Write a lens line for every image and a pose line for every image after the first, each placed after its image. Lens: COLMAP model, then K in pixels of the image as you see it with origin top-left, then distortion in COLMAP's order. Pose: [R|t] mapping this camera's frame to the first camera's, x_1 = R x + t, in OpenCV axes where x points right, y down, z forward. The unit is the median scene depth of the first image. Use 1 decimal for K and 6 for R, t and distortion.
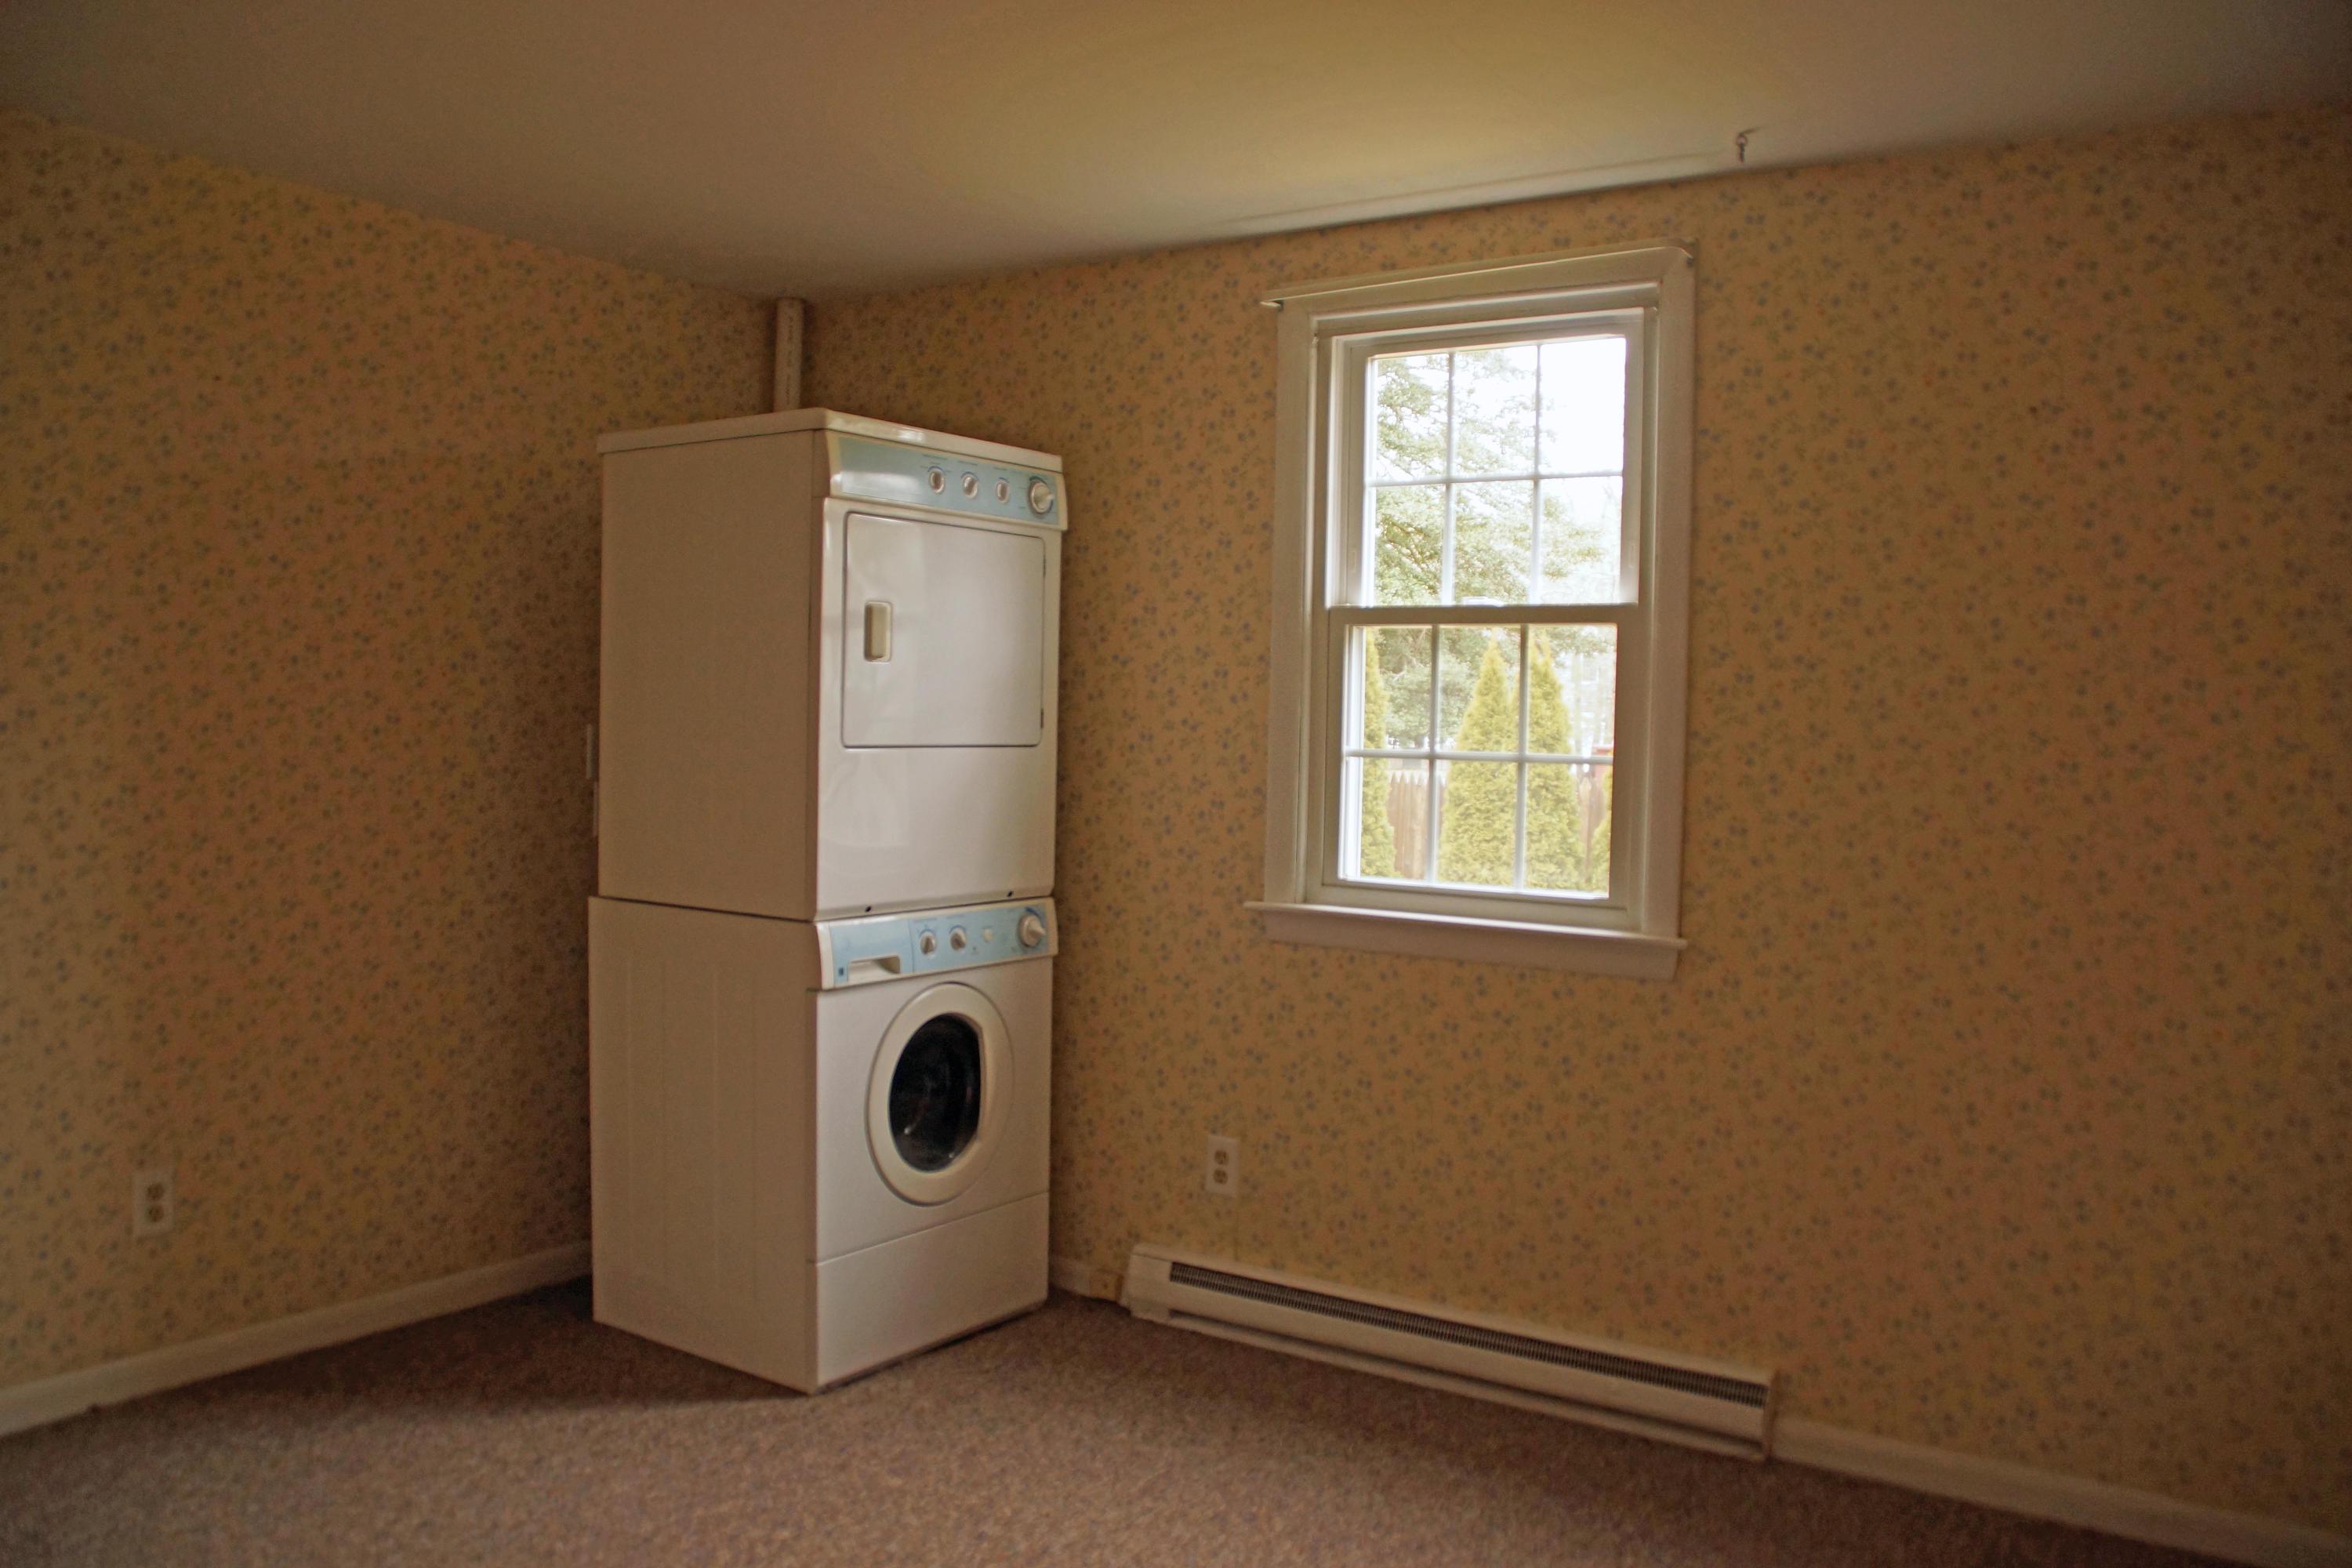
lens RADIAL K [[1838.0, 0, 1168.2], [0, 1838.0, 788.8], [0, 0, 1]] dist [-0.121110, 0.049046]
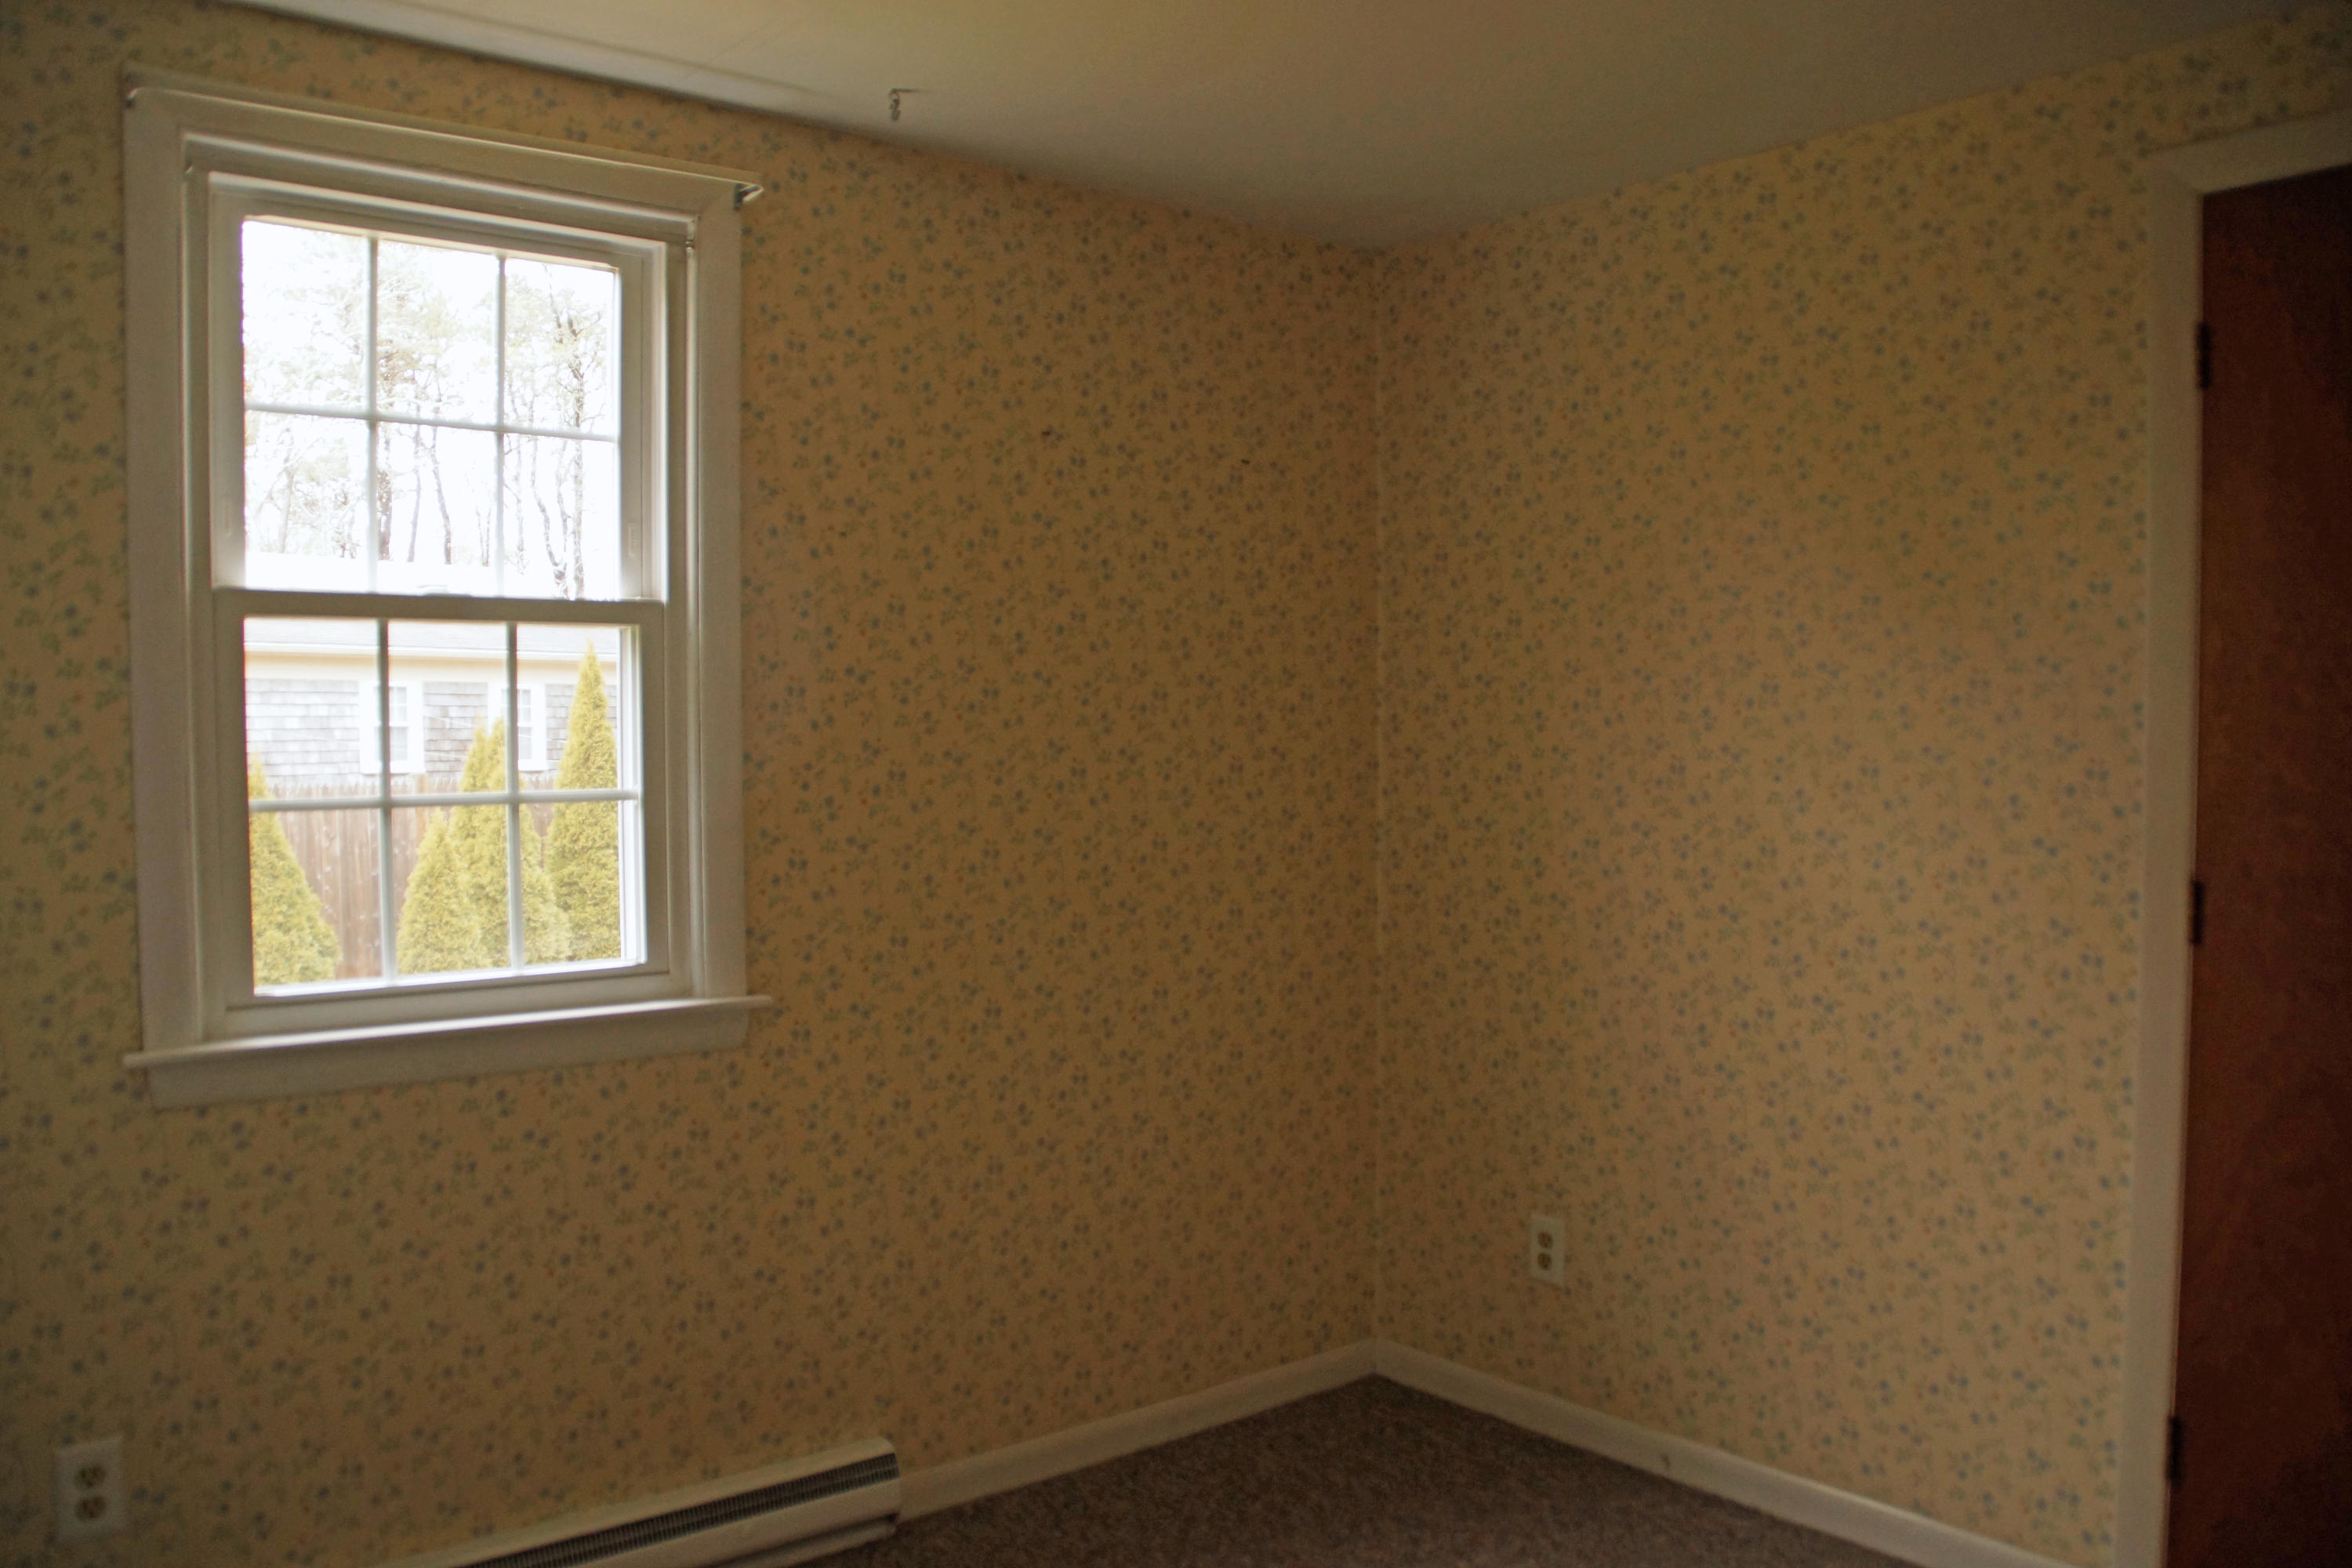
lens RADIAL K [[1838.0, 0, 1169.1], [0, 1838.0, 792.9], [0, 0, 1]] dist [-0.121110, 0.049046]
pose [[0.293009, -0.062365, 0.954074, -0.453434], [0.044071, 0.997691, 0.051681, -0.046400], [-0.955094, 0.026904, 0.295081, 0.525962]]
